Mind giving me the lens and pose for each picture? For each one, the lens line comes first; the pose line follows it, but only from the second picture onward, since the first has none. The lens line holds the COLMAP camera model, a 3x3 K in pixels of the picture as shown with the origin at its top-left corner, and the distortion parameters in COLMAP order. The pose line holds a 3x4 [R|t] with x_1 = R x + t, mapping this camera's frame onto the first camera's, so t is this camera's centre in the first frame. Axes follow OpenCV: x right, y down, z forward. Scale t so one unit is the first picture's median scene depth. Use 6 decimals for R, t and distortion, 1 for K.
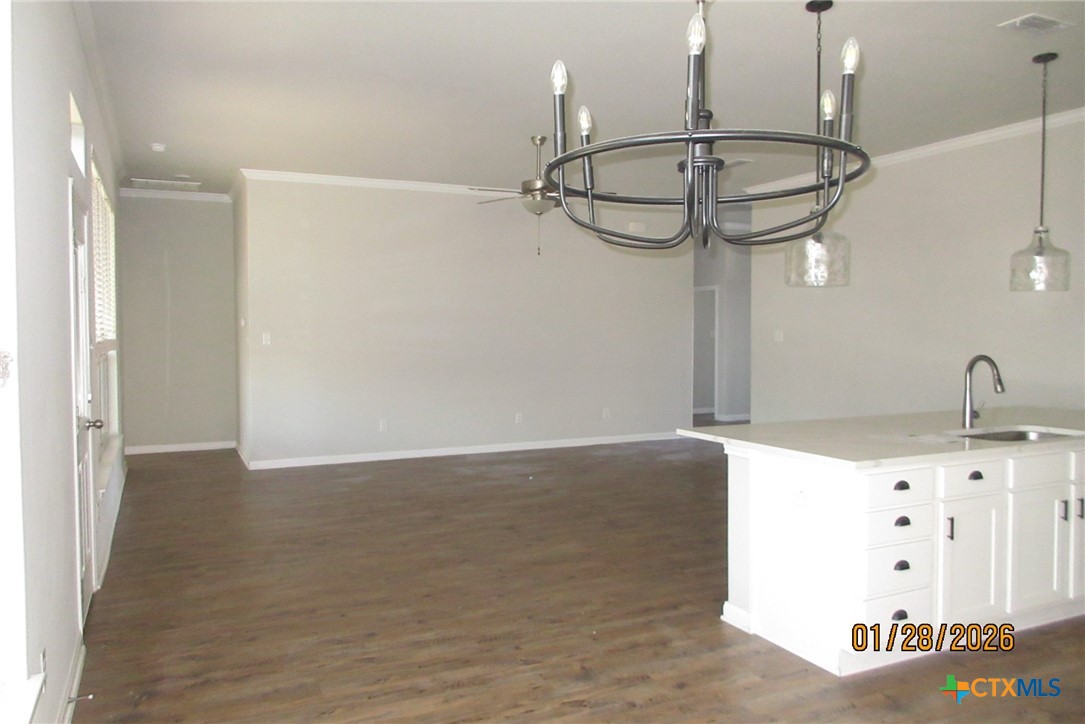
lens RADIAL K [[803.1, 0, 542.5], [0, 803.1, 362.0], [0, 0, 1]] dist [0.003098, 0.000609]
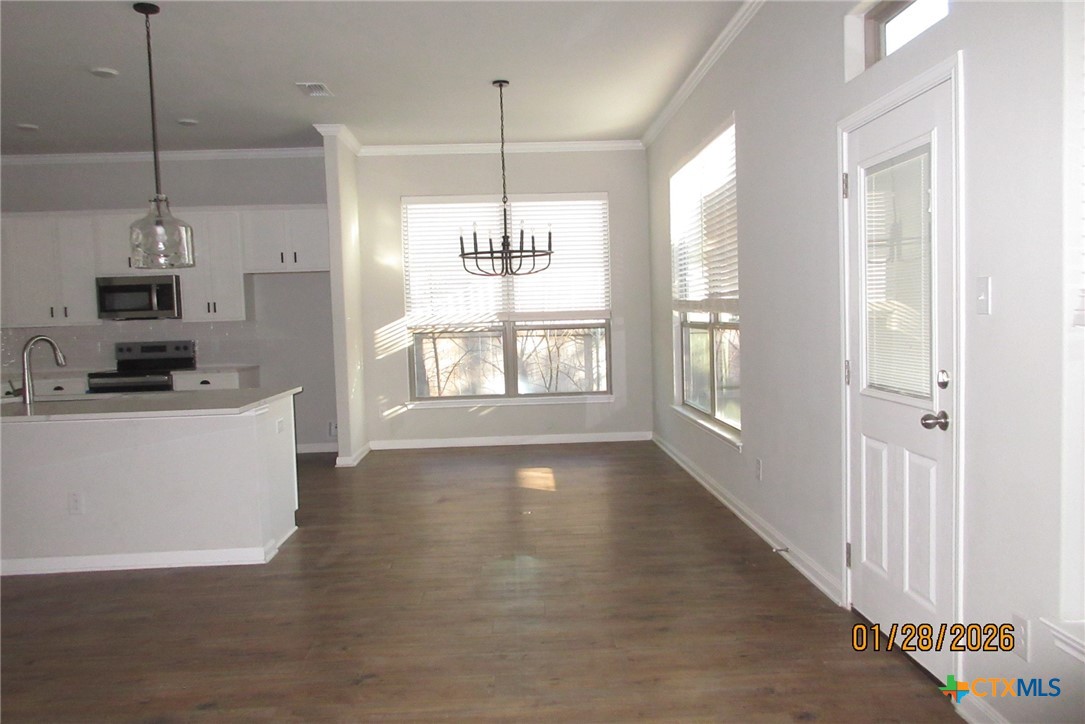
lens RADIAL K [[806.8, 0, 567.5], [0, 806.8, 363.8], [0, 0, 1]] dist [0.002368, 0.002029]
pose [[-0.932066, 0.014868, 0.361984, -0.574586], [0.053047, 0.993990, 0.095764, -0.040967], [-0.358384, 0.108461, -0.927252, 1.846432]]
